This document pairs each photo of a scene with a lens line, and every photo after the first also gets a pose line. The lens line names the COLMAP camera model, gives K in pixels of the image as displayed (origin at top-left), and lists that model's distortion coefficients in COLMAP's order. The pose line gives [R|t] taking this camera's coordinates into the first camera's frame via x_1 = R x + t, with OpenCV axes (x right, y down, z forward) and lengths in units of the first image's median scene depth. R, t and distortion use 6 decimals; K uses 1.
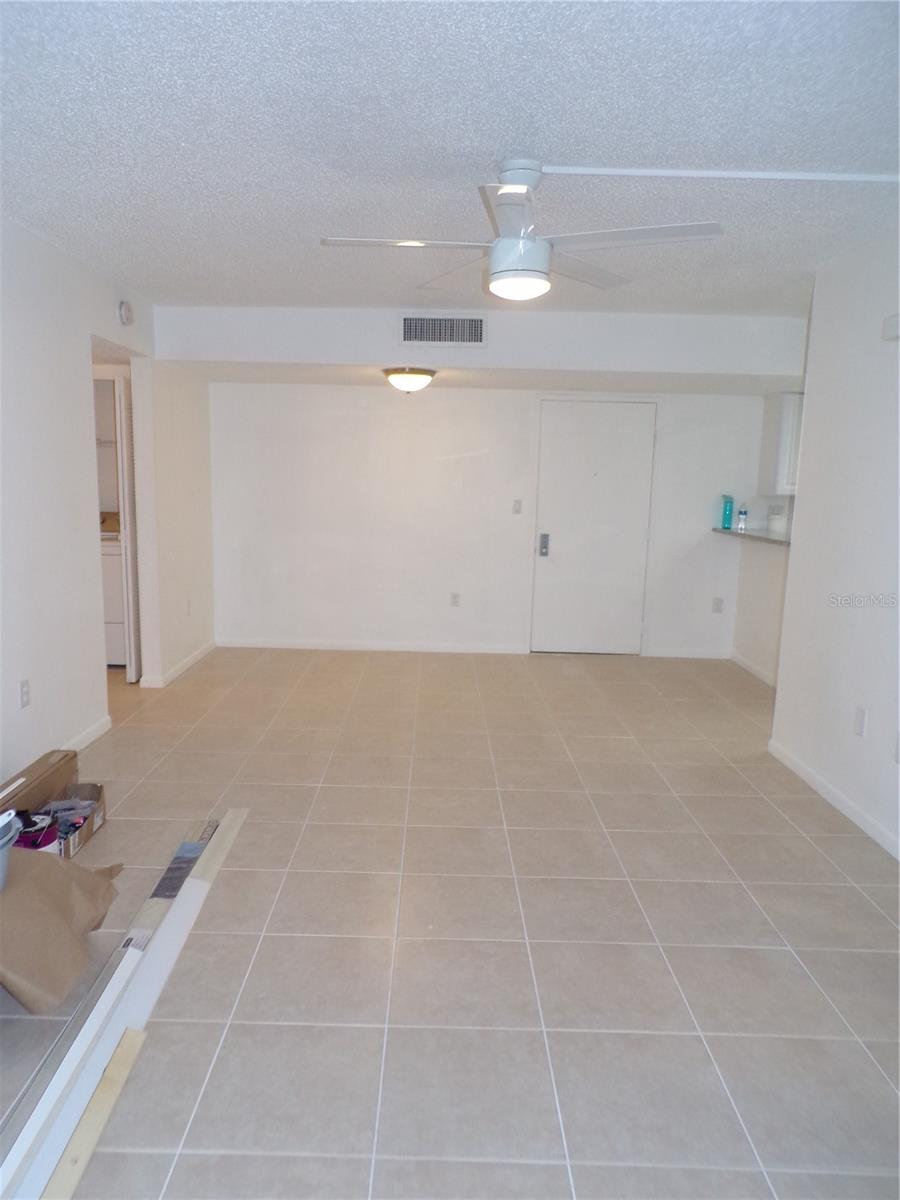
lens RADIAL K [[804.0, 0, 438.9], [0, 804.0, 600.5], [0, 0, 1]] dist [0.001670, 0.001743]
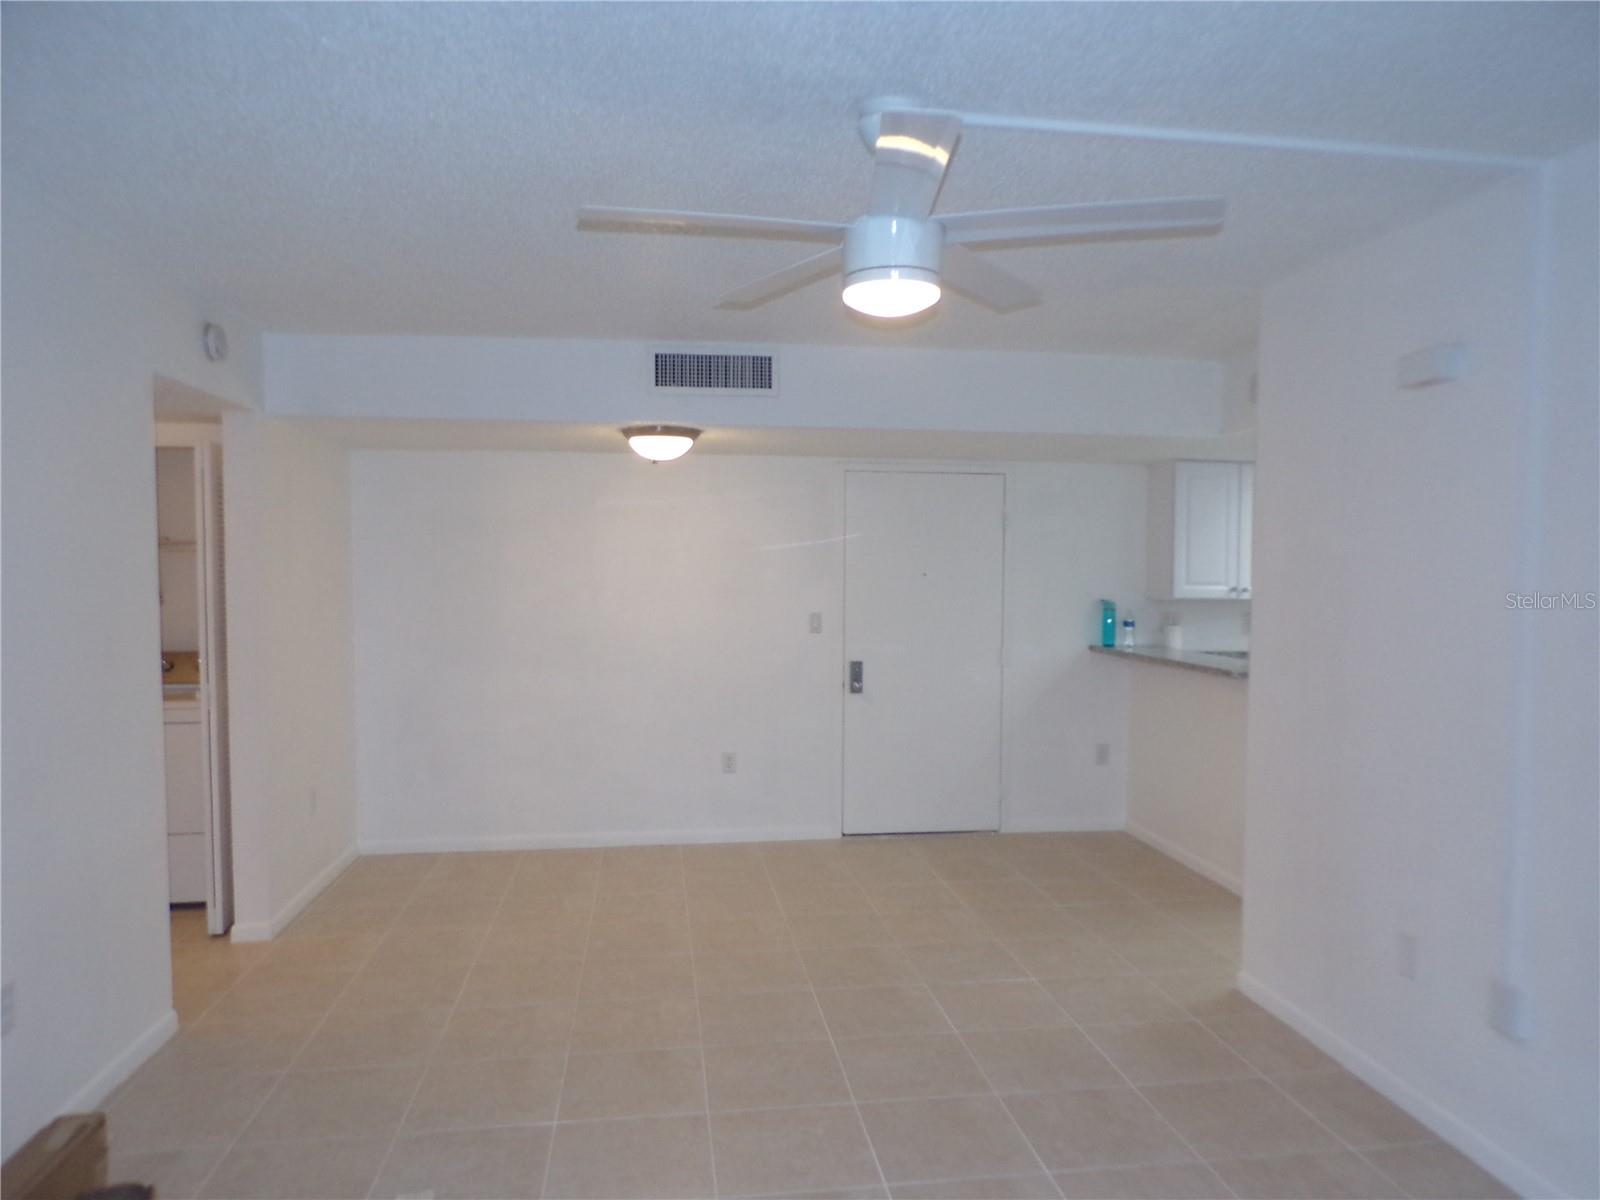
lens RADIAL K [[1072.0, 0, 803.4], [0, 1072.0, 621.0], [0, 0, 1]] dist [0.001670, 0.001743]
pose [[0.990424, -0.026466, 0.135501, -0.045236], [0.040317, 0.994118, -0.100521, -0.032410], [-0.132043, 0.105021, 0.985665, 0.117434]]
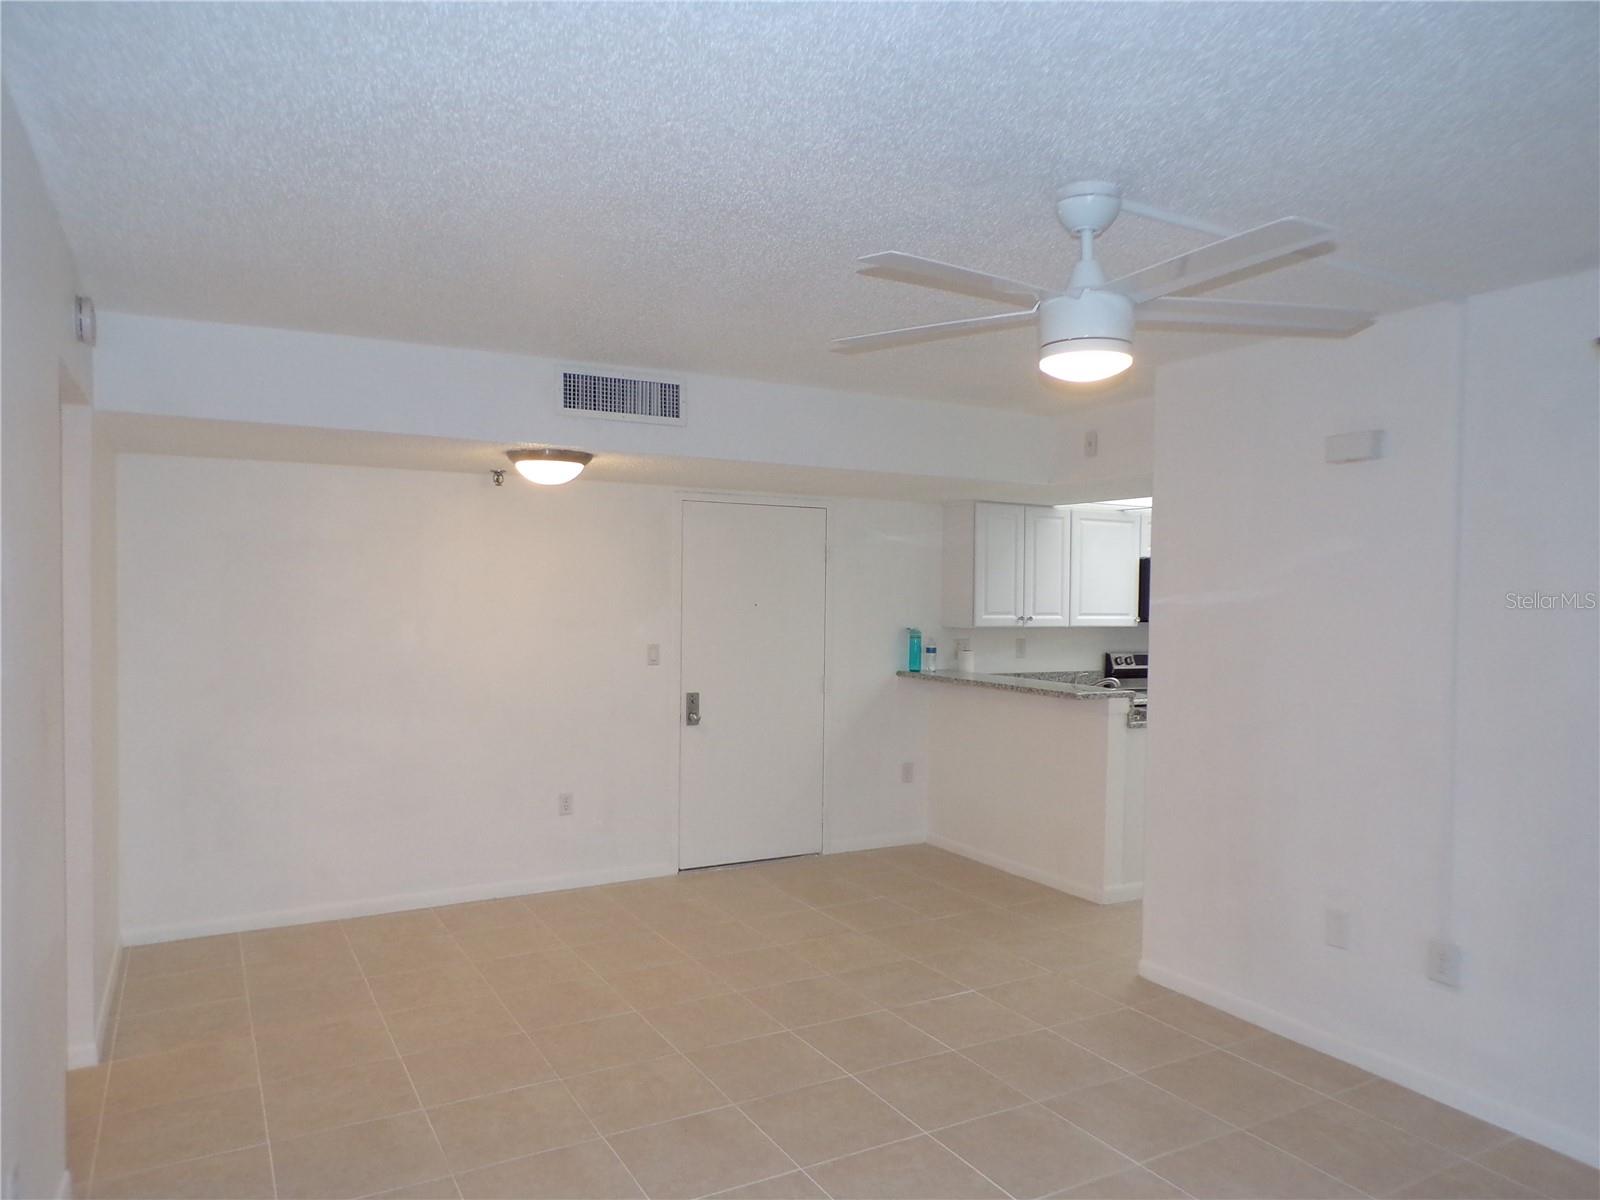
lens RADIAL K [[1072.0, 0, 803.4], [0, 1072.0, 621.0], [0, 0, 1]] dist [0.001670, 0.001743]
pose [[0.872899, -0.028774, 0.487052, -0.275023], [0.085342, 0.991874, -0.094353, -0.059870], [-0.480379, 0.123927, 0.868262, 0.193102]]
